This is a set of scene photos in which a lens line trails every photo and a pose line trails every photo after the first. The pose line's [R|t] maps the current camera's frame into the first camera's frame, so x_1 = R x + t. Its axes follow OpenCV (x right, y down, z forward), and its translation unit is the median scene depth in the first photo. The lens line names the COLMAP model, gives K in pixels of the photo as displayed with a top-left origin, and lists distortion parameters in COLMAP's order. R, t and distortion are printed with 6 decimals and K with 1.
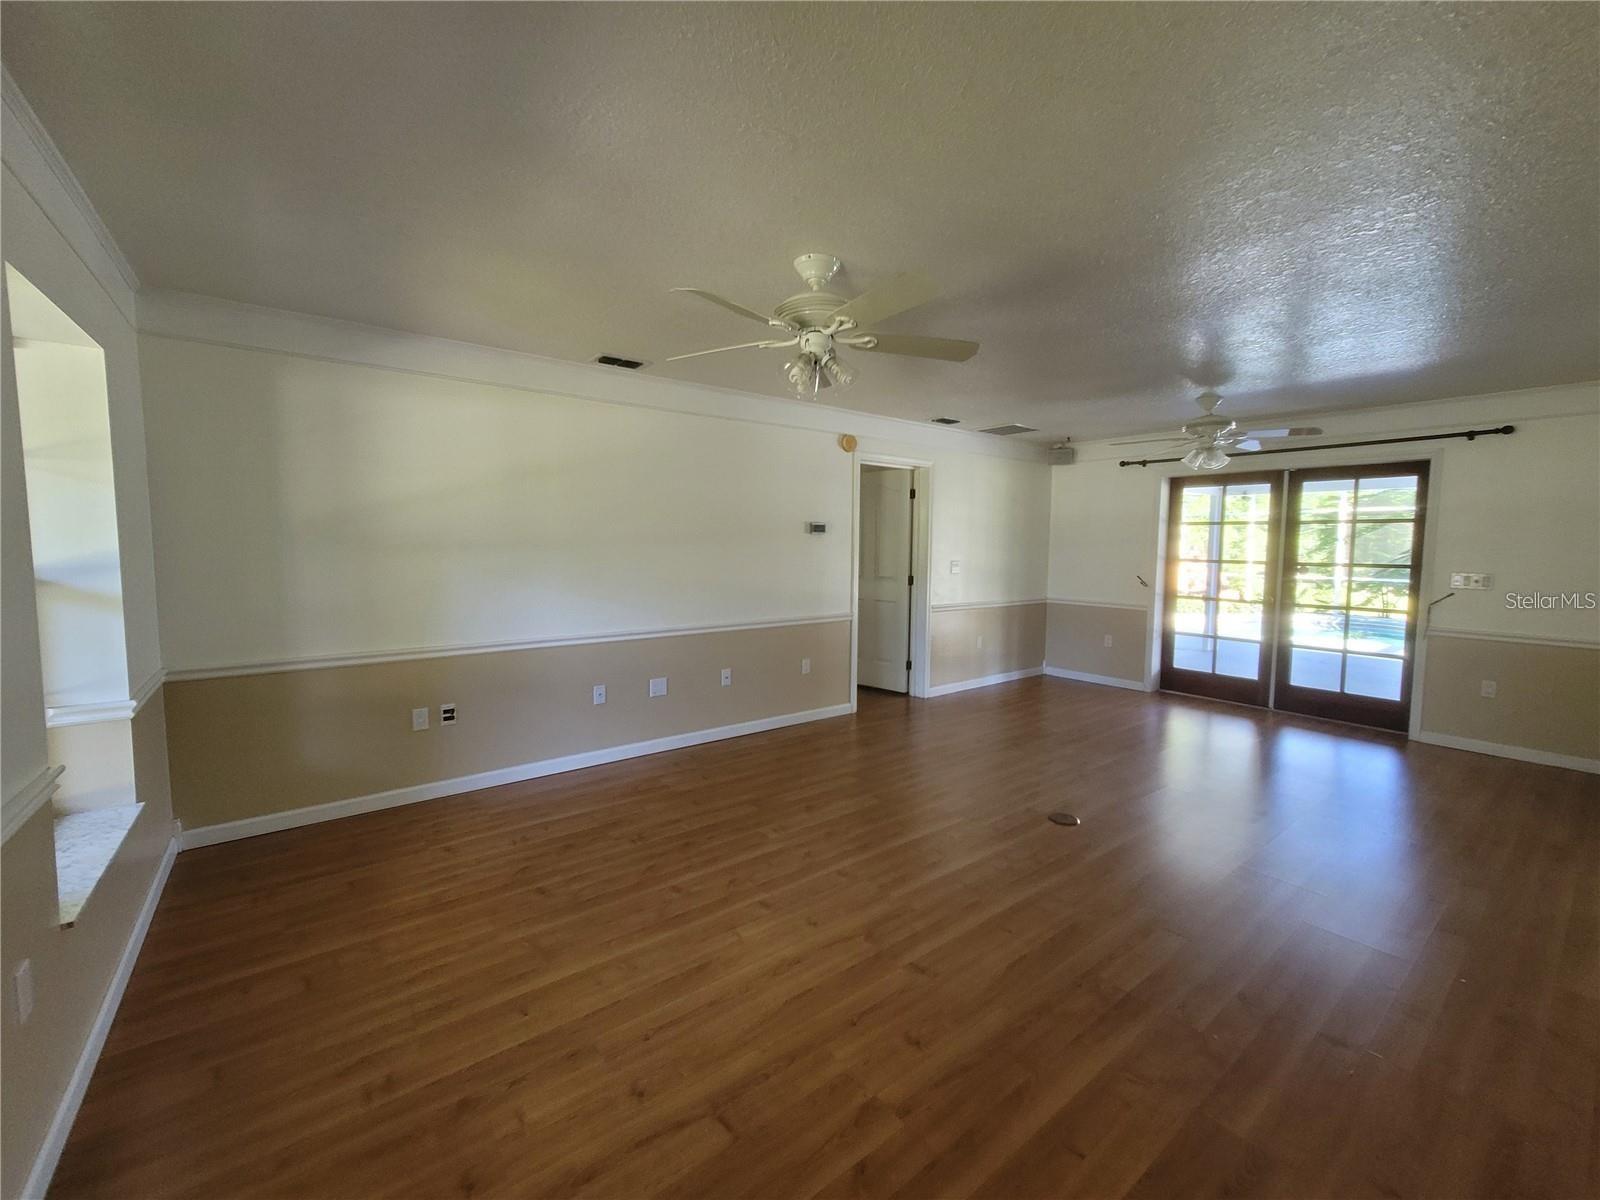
lens RADIAL K [[655.6, 0, 805.6], [0, 655.6, 612.8], [0, 0, 1]] dist [-0.001775, 0.000239]
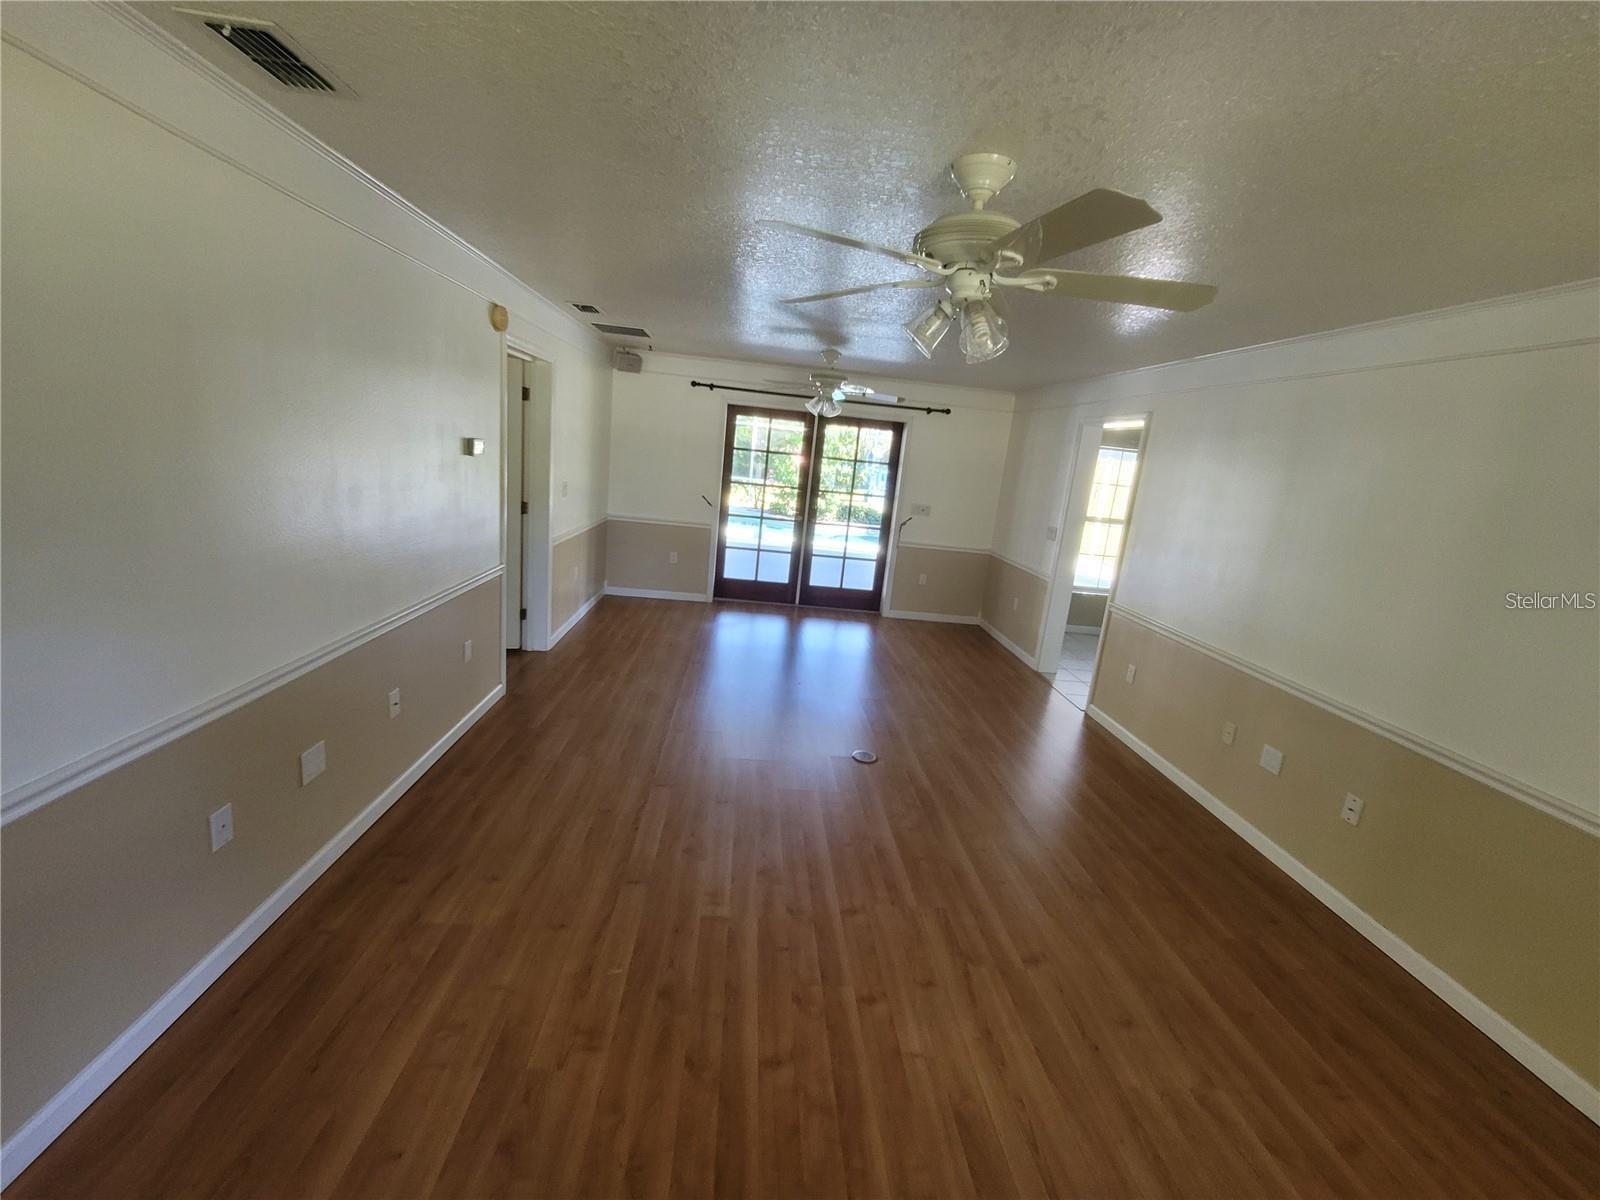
lens RADIAL K [[655.6, 0, 805.0], [0, 655.6, 588.8], [0, 0, 1]] dist [-0.001775, 0.000239]
pose [[0.555347, -0.125966, 0.822023, -0.340598], [-0.005861, 0.987844, 0.155336, -0.086289], [-0.831598, -0.091083, 0.547858, 0.324665]]
